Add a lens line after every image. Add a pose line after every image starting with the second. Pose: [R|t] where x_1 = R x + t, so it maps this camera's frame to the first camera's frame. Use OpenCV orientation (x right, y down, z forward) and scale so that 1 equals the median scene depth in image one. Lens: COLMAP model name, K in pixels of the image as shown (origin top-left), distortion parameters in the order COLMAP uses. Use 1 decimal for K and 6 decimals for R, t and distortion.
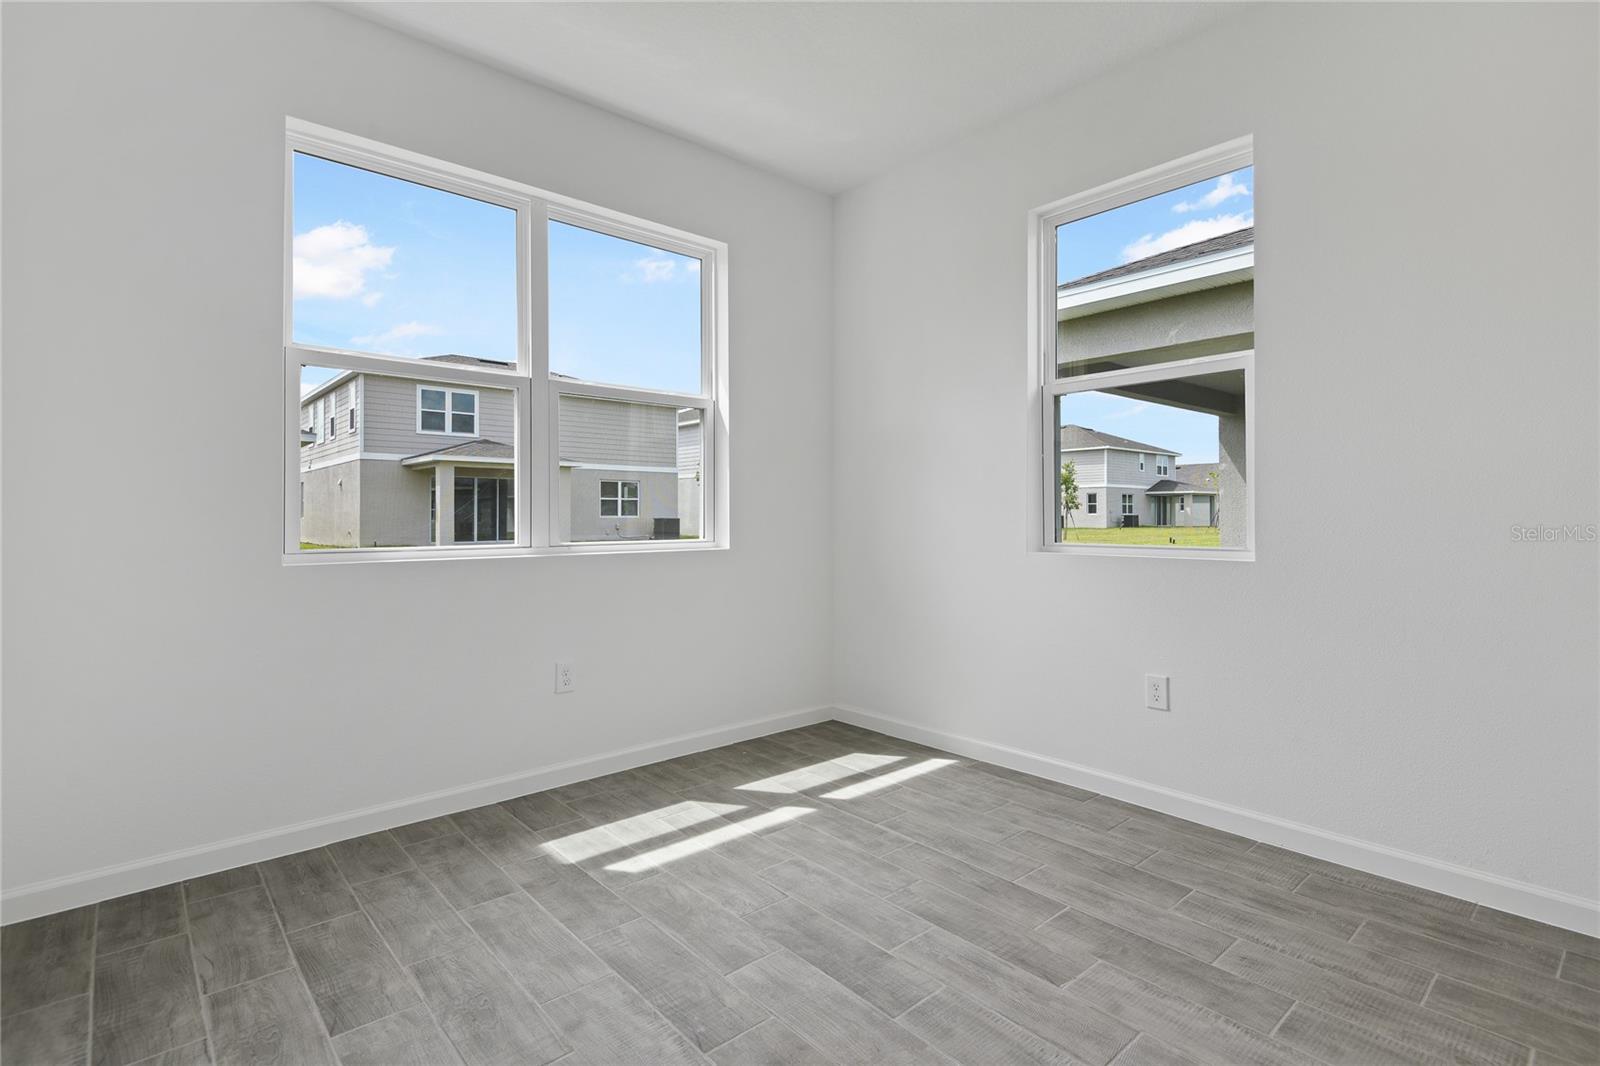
lens RADIAL K [[775.6, 0, 800.0], [0, 775.6, 533.0], [0, 0, 1]] dist [0.035716, -0.014858]
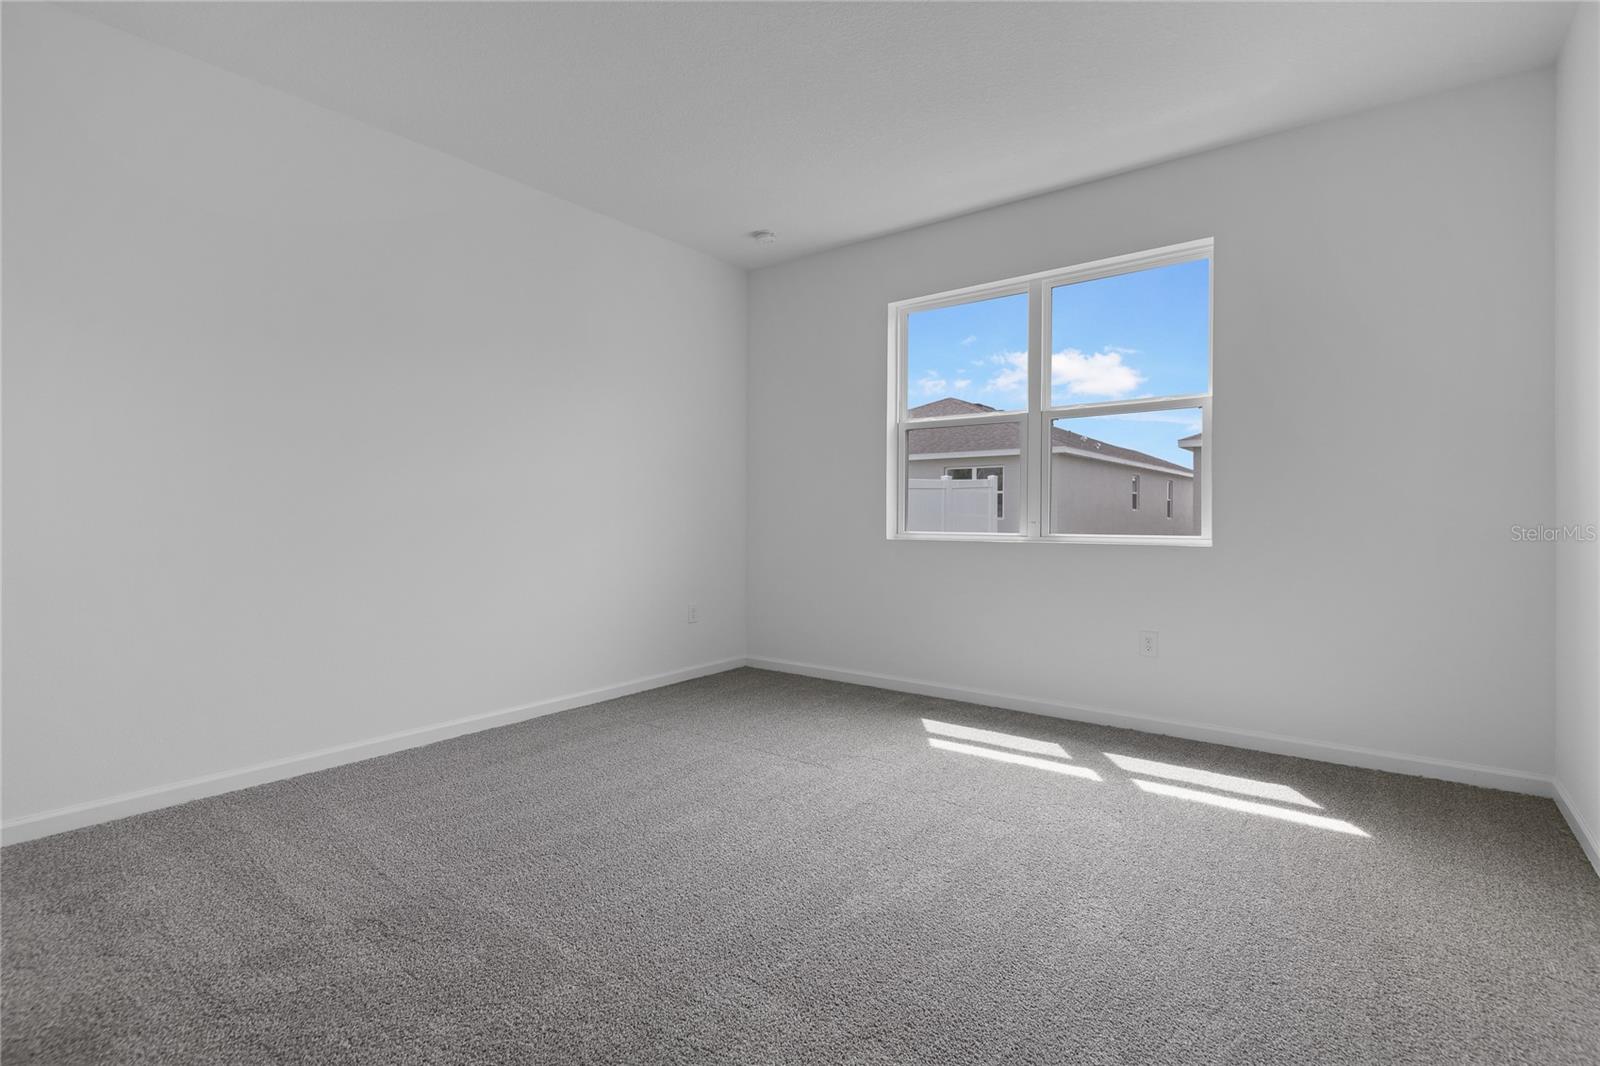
lens RADIAL K [[764.7, 0, 795.4], [0, 764.7, 525.3], [0, 0, 1]] dist [-0.002621, -0.000338]
pose [[0.214044, 0.017756, -0.976663, 0.915050], [-0.007804, 0.999834, 0.016467, -0.019468], [0.976793, 0.004097, 0.214147, 0.319953]]
